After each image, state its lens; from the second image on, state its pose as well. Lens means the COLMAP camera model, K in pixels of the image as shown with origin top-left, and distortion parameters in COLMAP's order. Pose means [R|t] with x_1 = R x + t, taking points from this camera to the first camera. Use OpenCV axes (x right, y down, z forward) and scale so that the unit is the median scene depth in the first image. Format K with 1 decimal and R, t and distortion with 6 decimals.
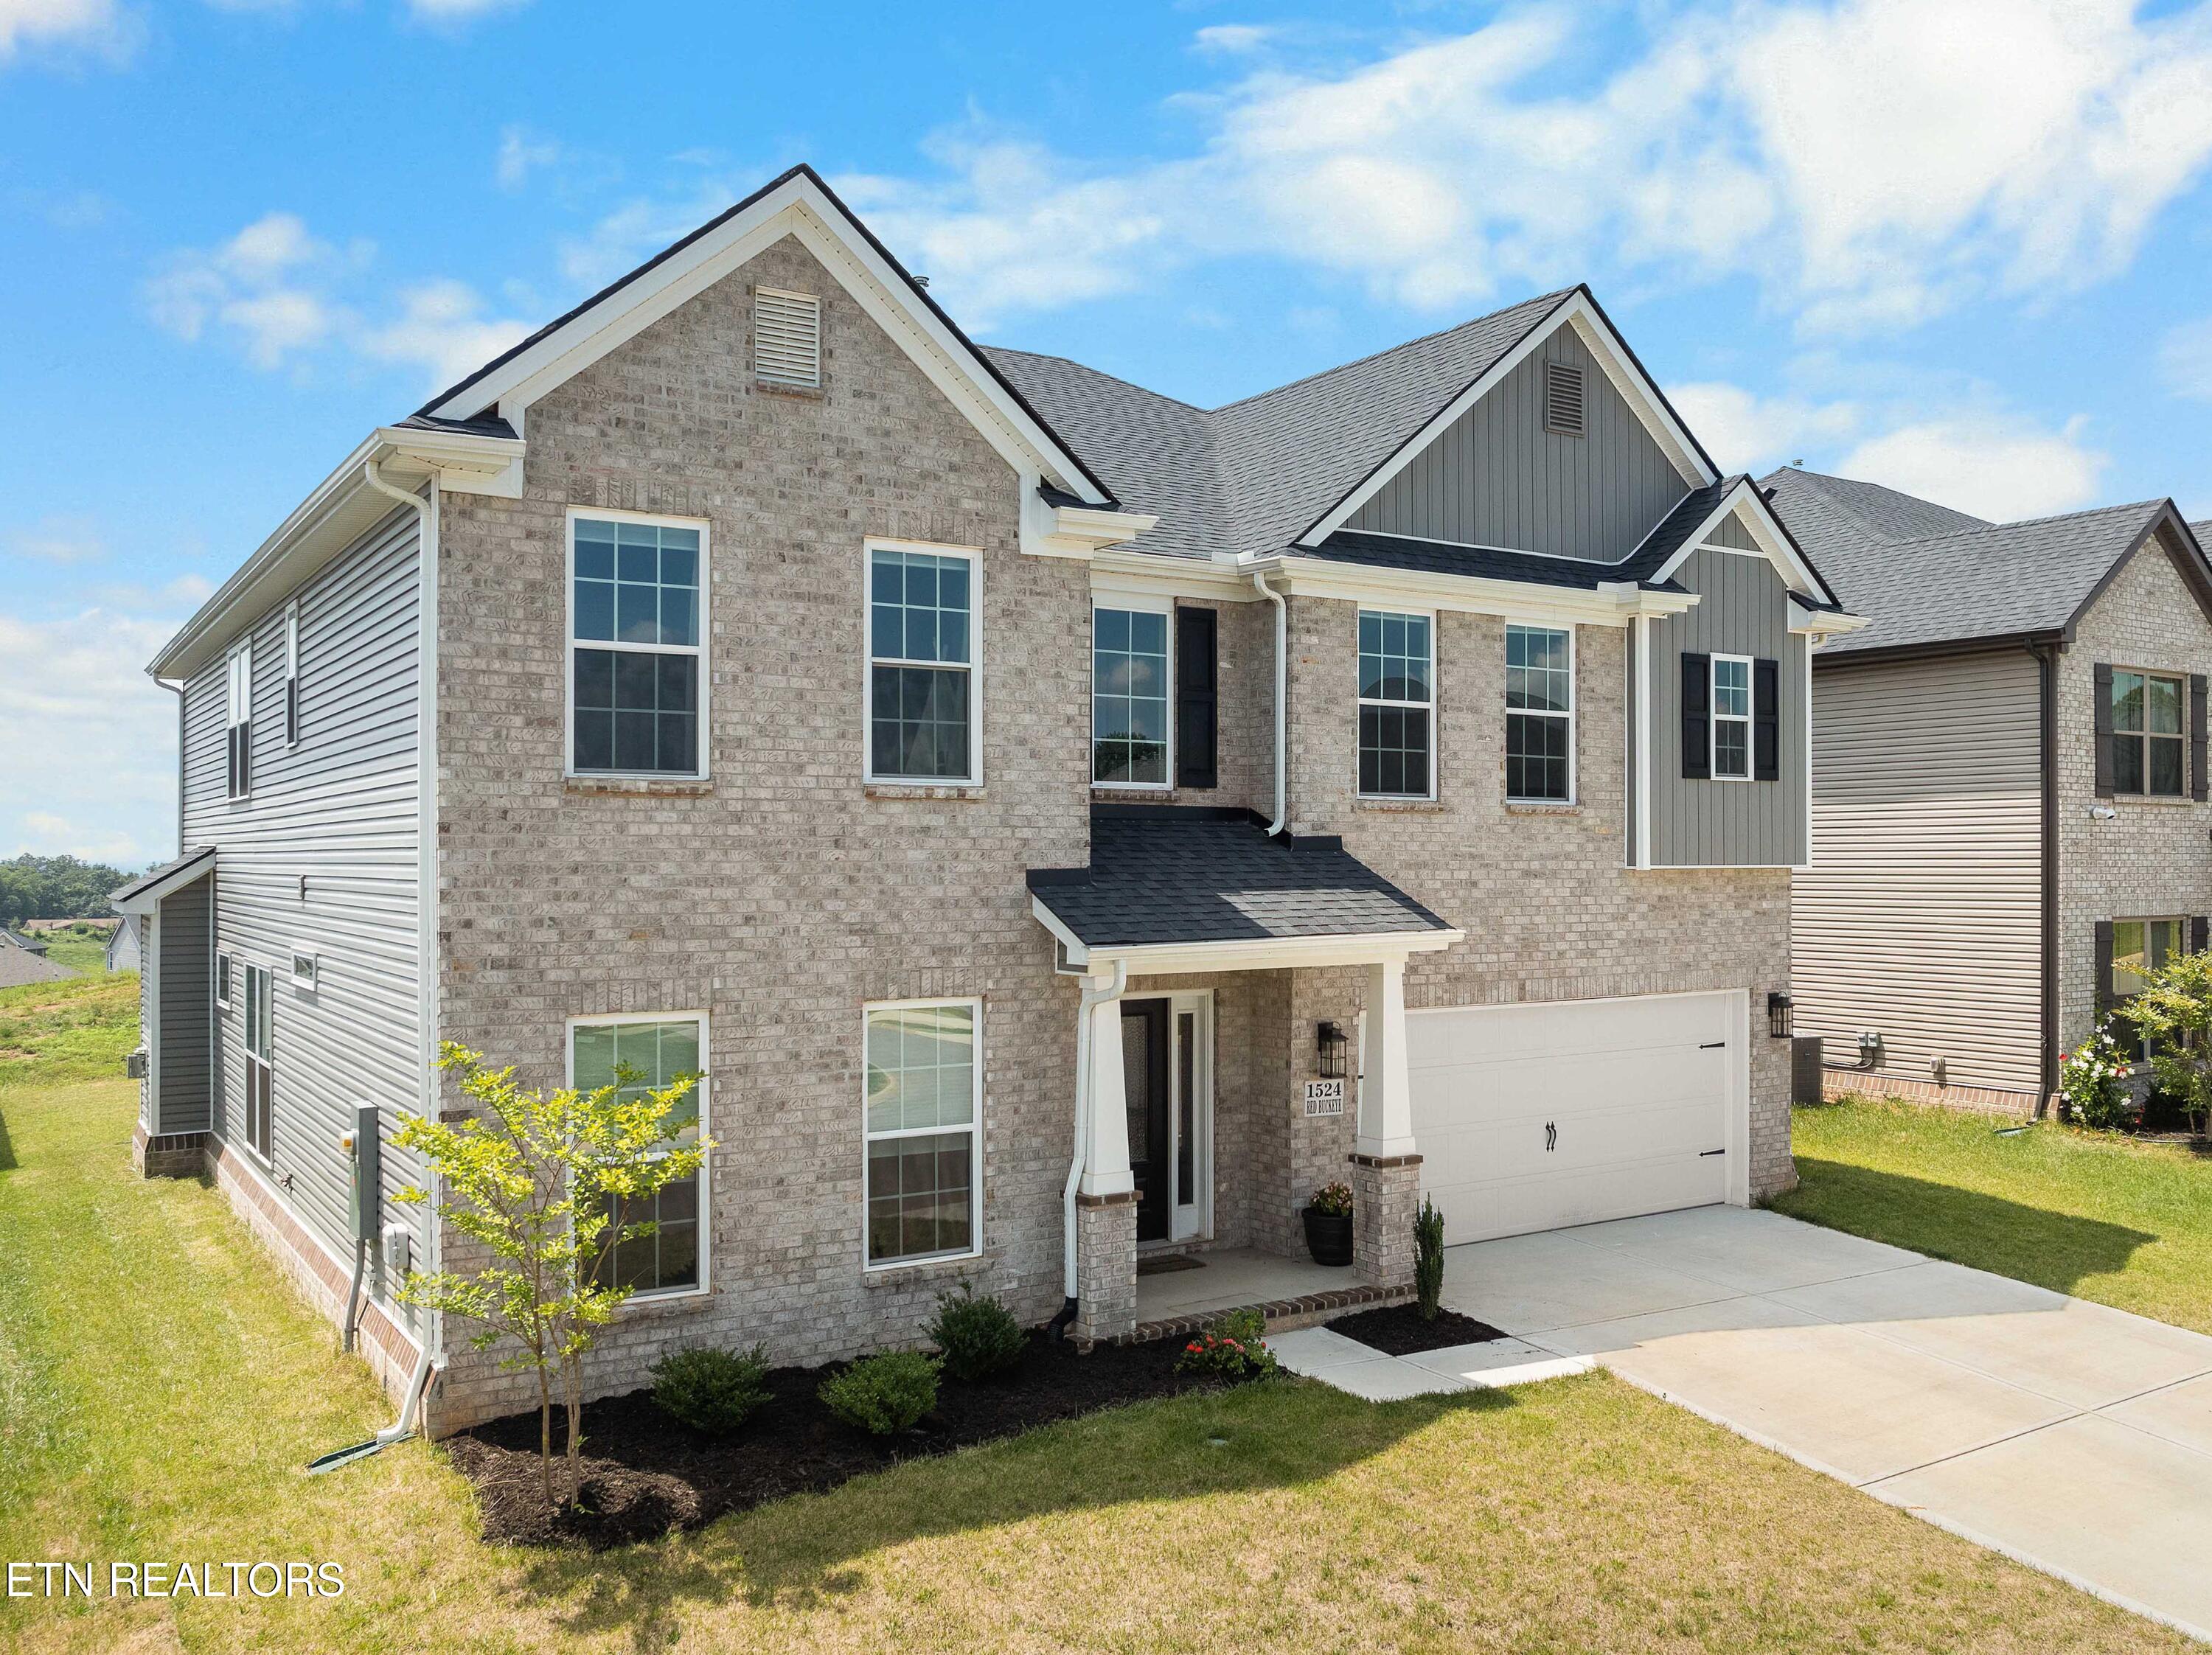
lens RADIAL K [[1893.6, 0, 1295.5], [0, 1893.6, 847.2], [0, 0, 1]] dist [-0.010238, -0.071063]
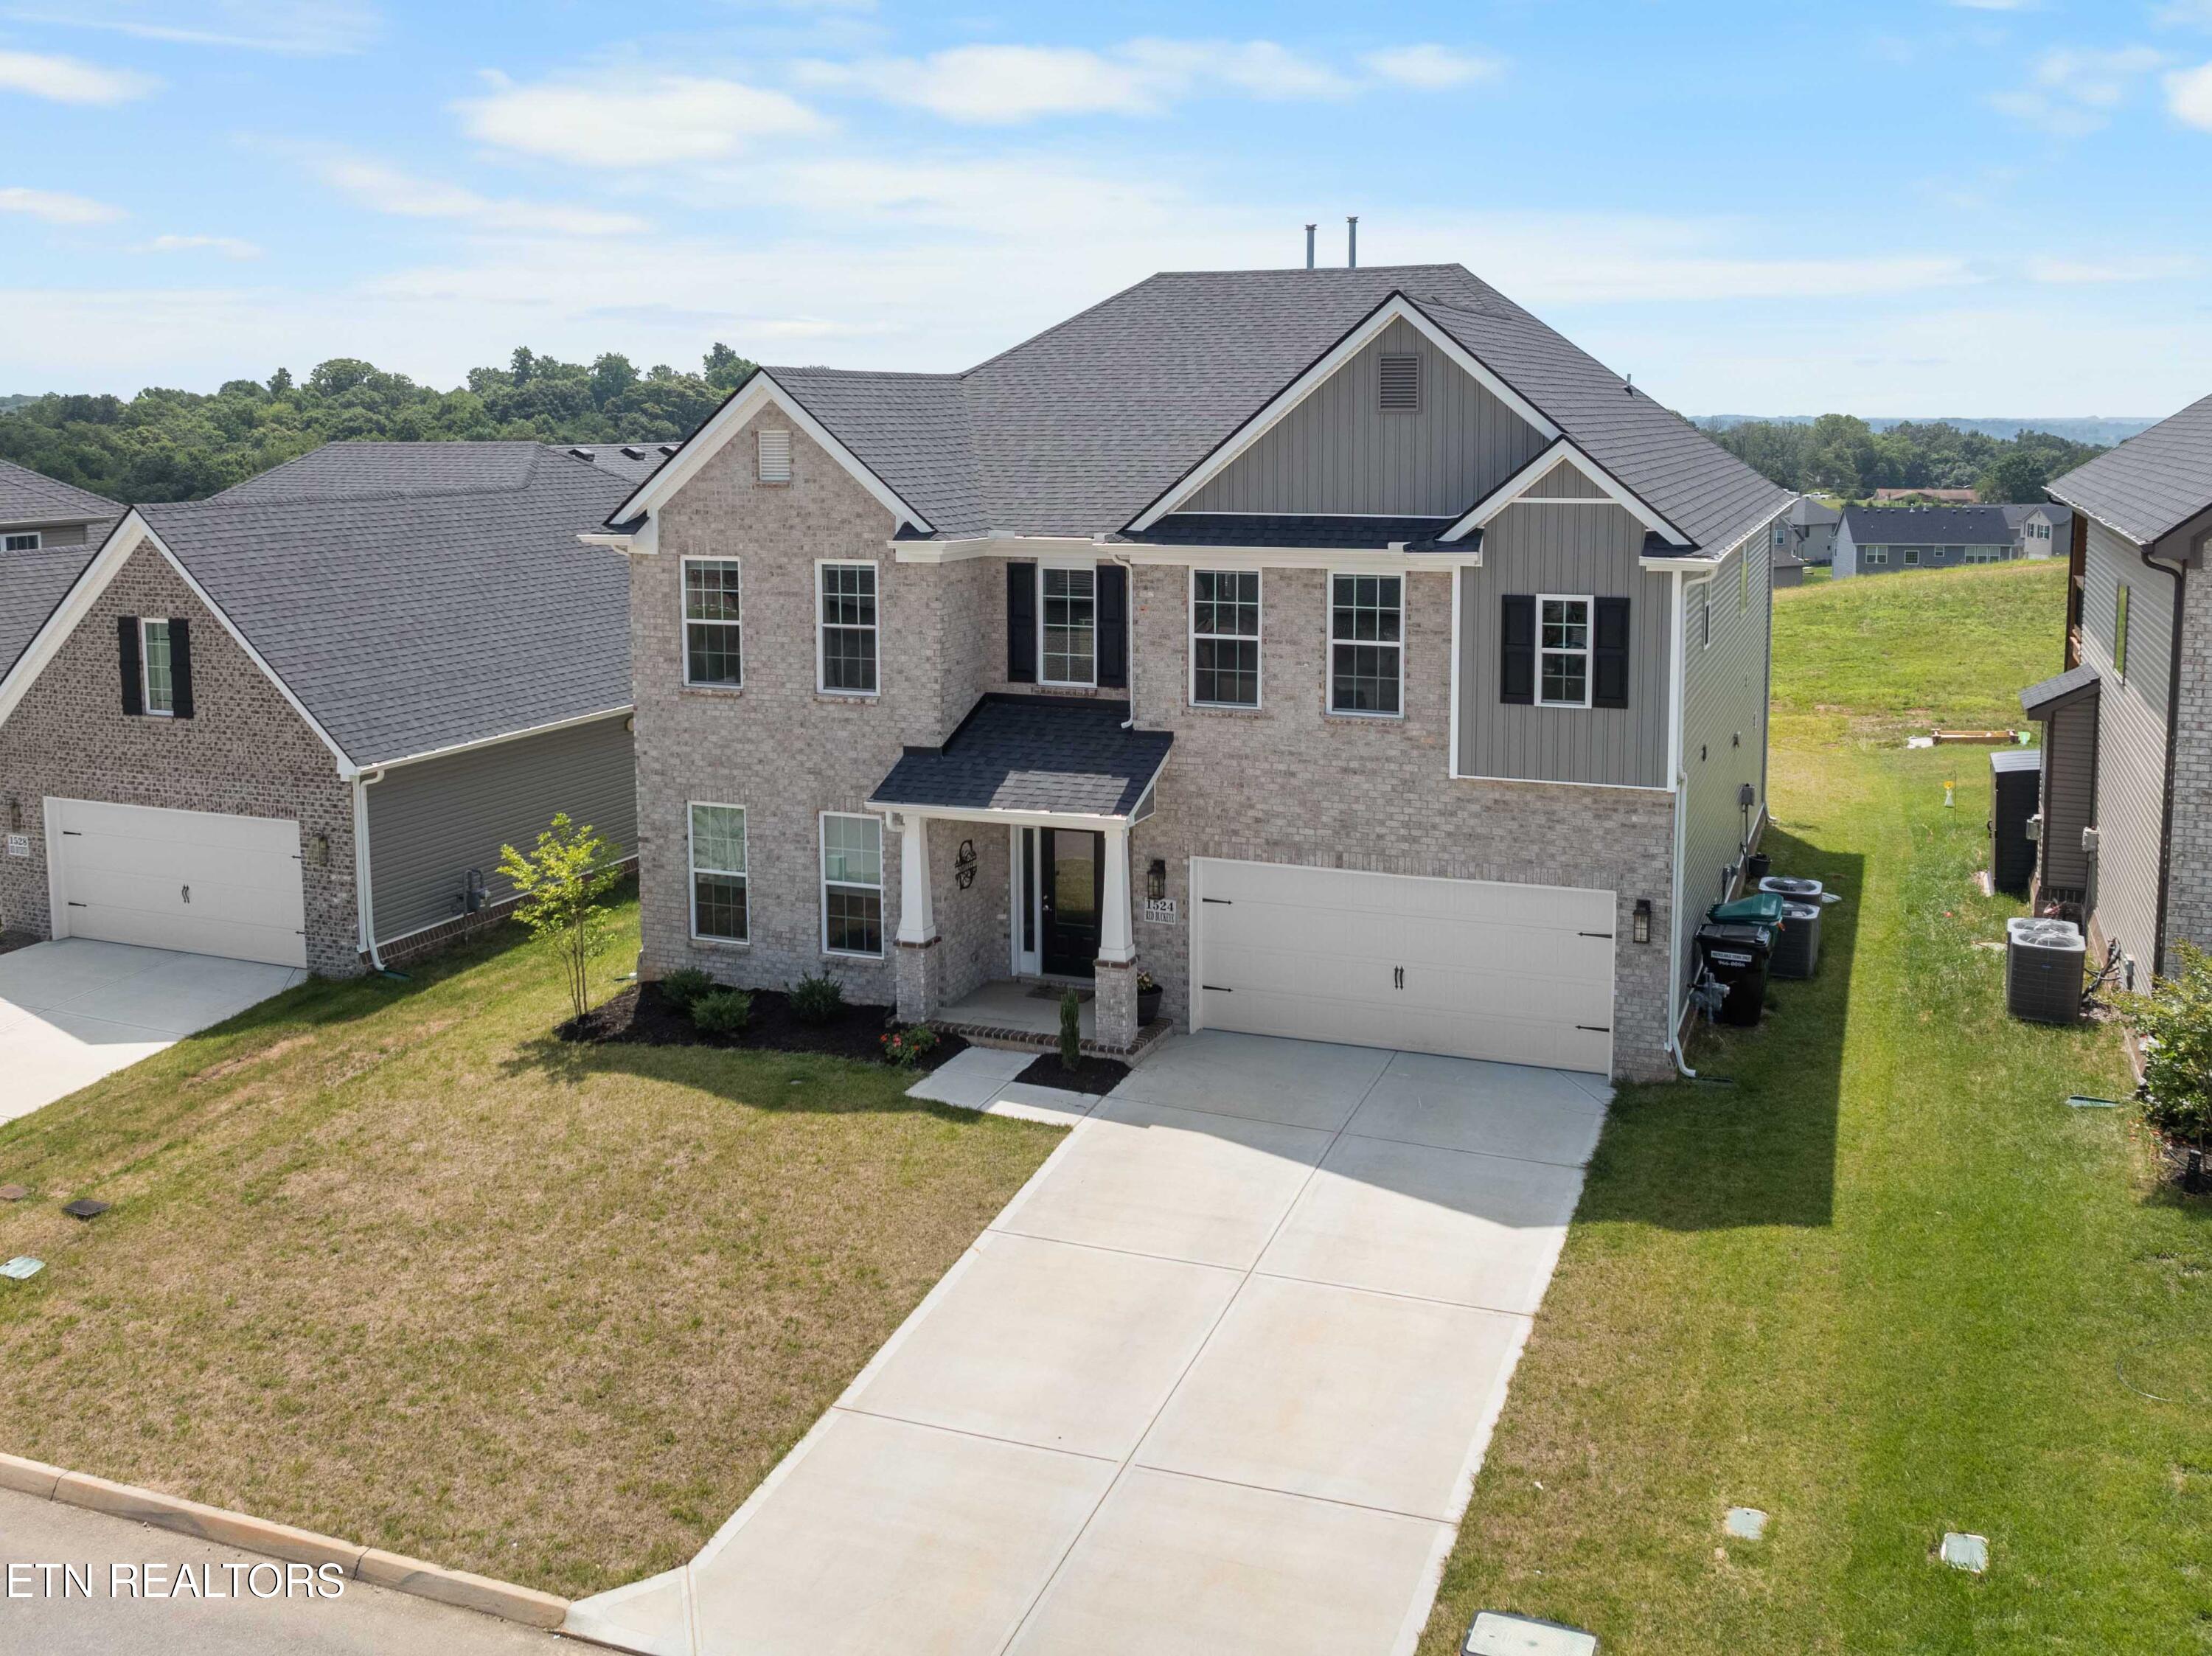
lens RADIAL K [[1989.1, 0, 1110.4], [0, 1989.1, 628.5], [0, 0, 1]] dist [-0.004367, -0.077362]
pose [[0.534031, 0.088704, -0.840799, 1.516550], [0.008212, 0.993890, 0.110071, -0.301306], [0.845425, -0.065686, 0.530039, 0.219564]]
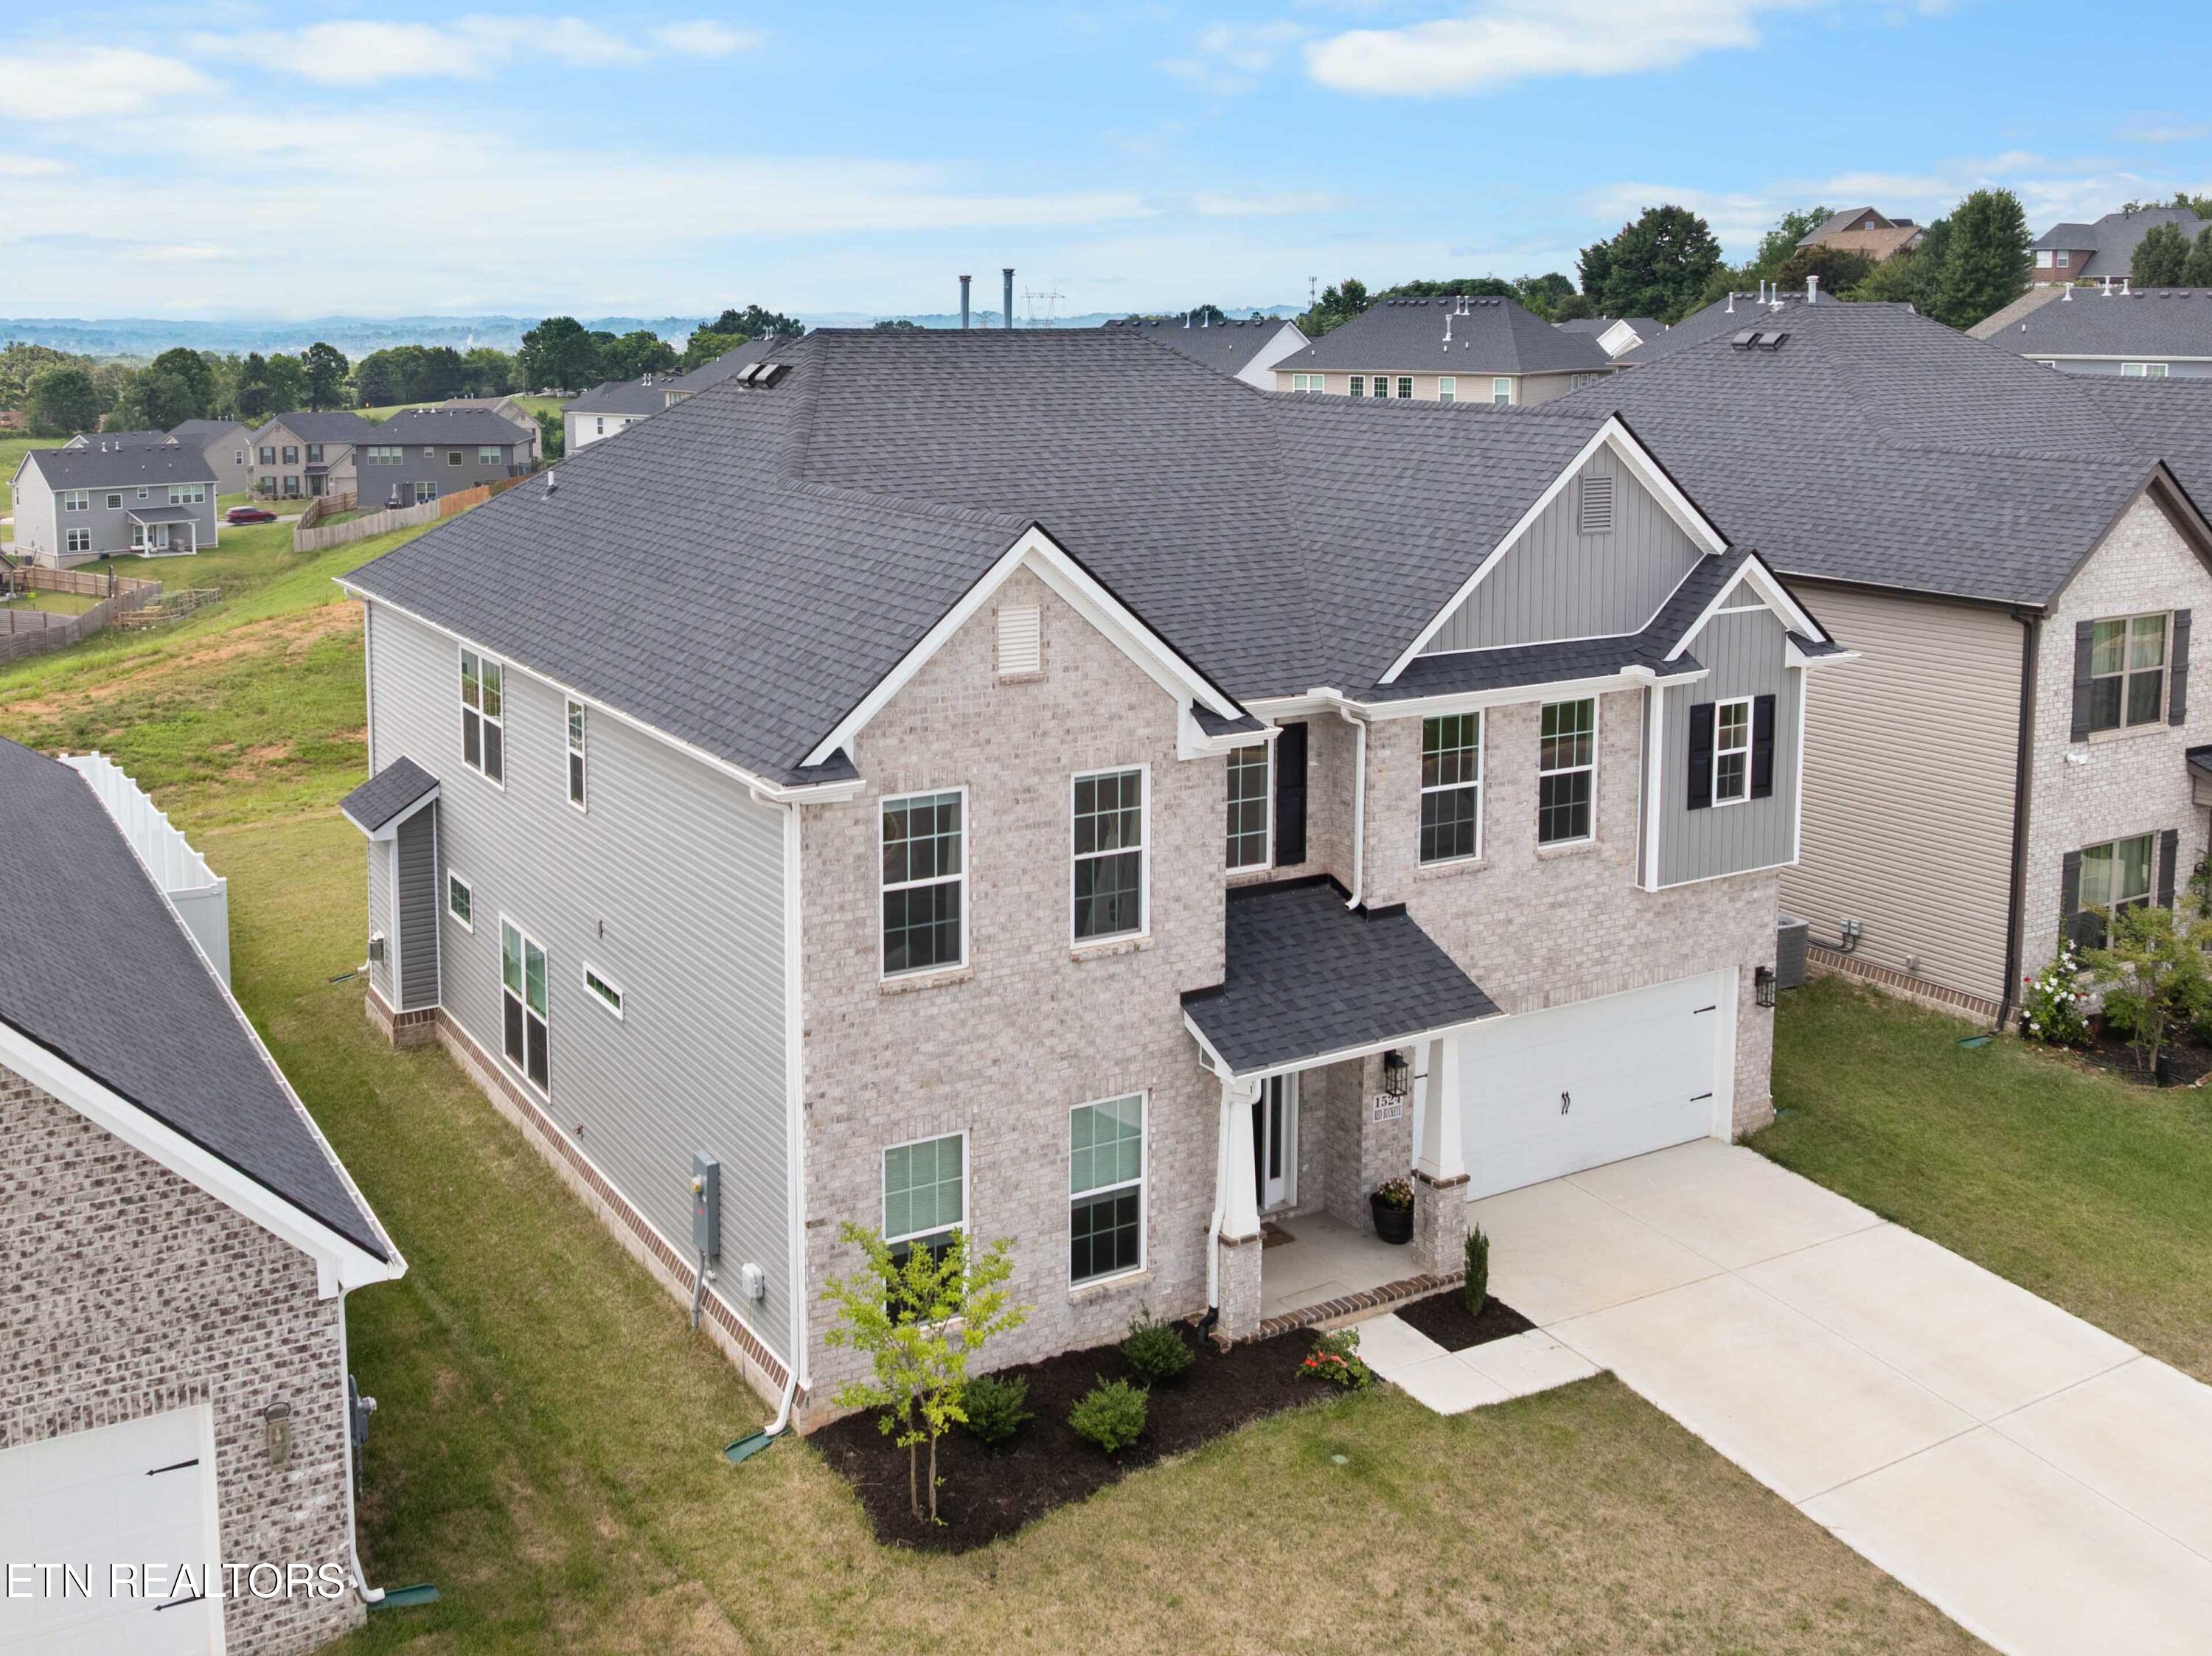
lens RADIAL K [[2133.7, 0, 978.8], [0, 2133.7, 527.8], [0, 0, 1]] dist [-0.017514, -0.048396]
pose [[0.993455, 0.010771, -0.113712, -0.120341], [0.001377, 0.994342, 0.106217, -0.491237], [0.114213, -0.105679, 0.987820, -0.482160]]
